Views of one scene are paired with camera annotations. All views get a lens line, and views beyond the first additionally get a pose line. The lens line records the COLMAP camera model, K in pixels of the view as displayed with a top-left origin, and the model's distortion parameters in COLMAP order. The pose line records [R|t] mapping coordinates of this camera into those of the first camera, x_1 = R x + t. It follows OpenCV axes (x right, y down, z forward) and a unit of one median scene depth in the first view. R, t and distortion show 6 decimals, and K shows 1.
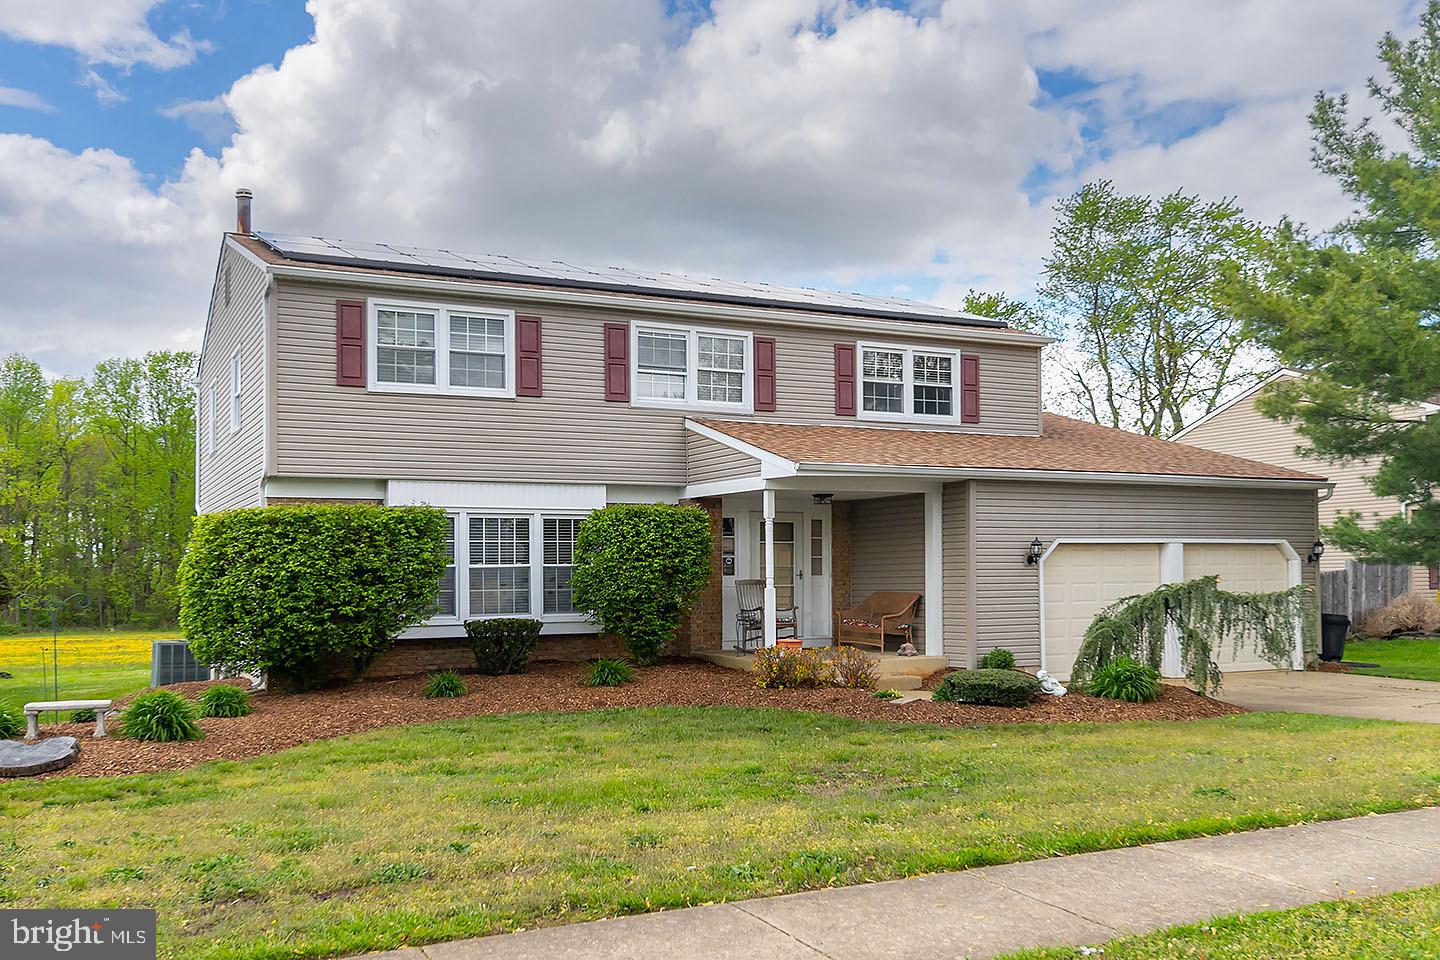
lens RADIAL K [[946.2, 0, 719.5], [0, 946.2, 486.2], [0, 0, 1]] dist [0.001077, 0.000927]
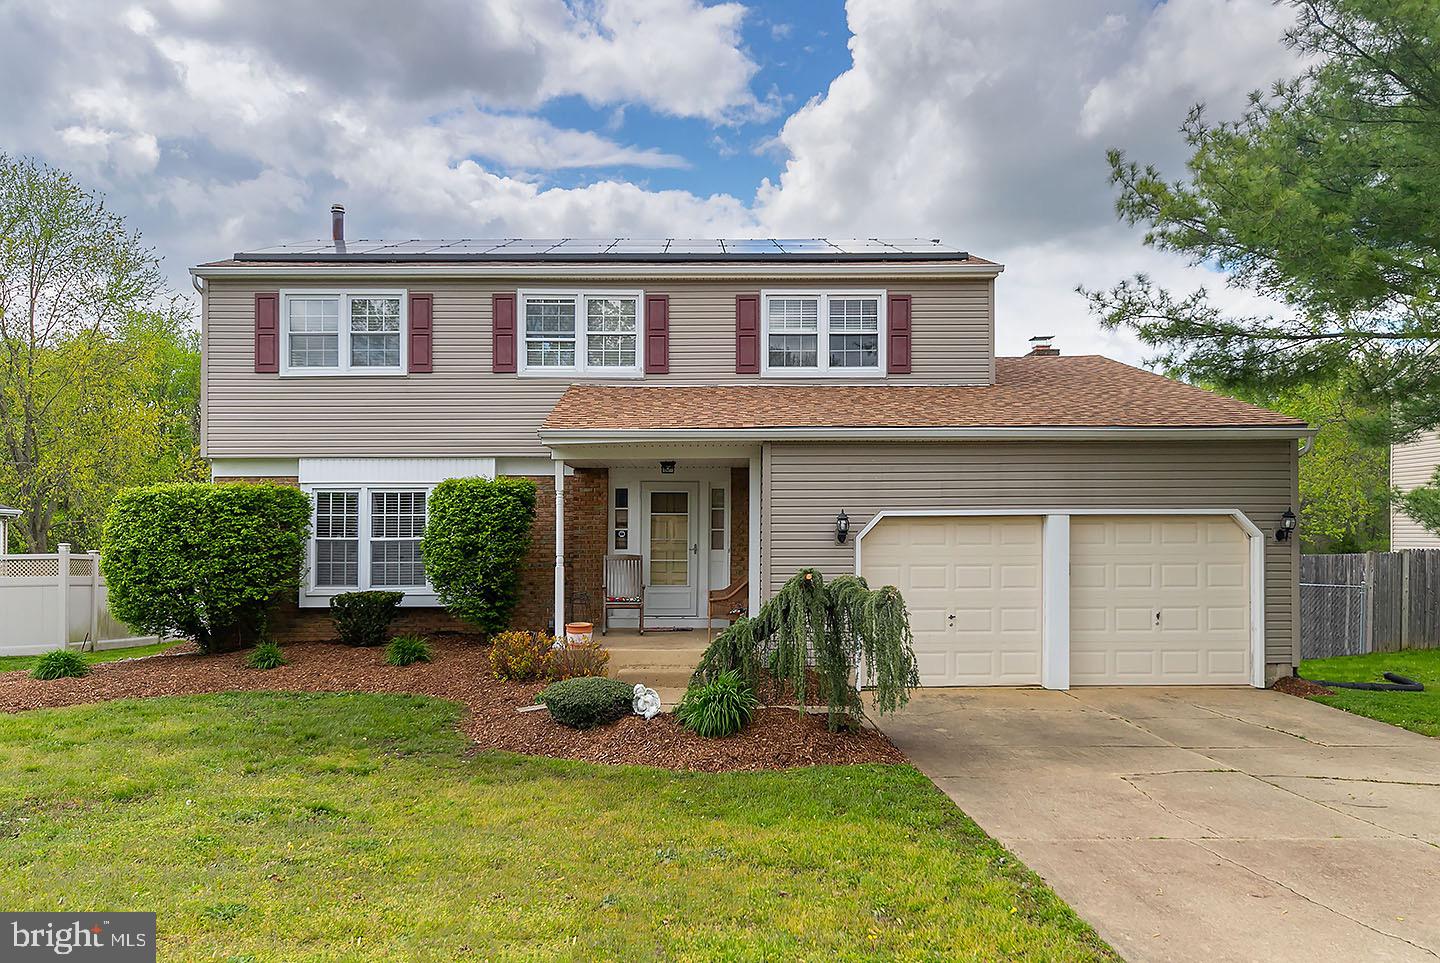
lens RADIAL K [[886.9, 0, 720.0], [0, 886.9, 472.5], [0, 0, 1]] dist [0.004679, -0.000350]
pose [[0.943654, -0.020142, -0.330321, 0.407894], [0.027658, 0.999454, 0.018069, 0.004012], [0.329777, -0.026187, 0.943696, 0.199266]]
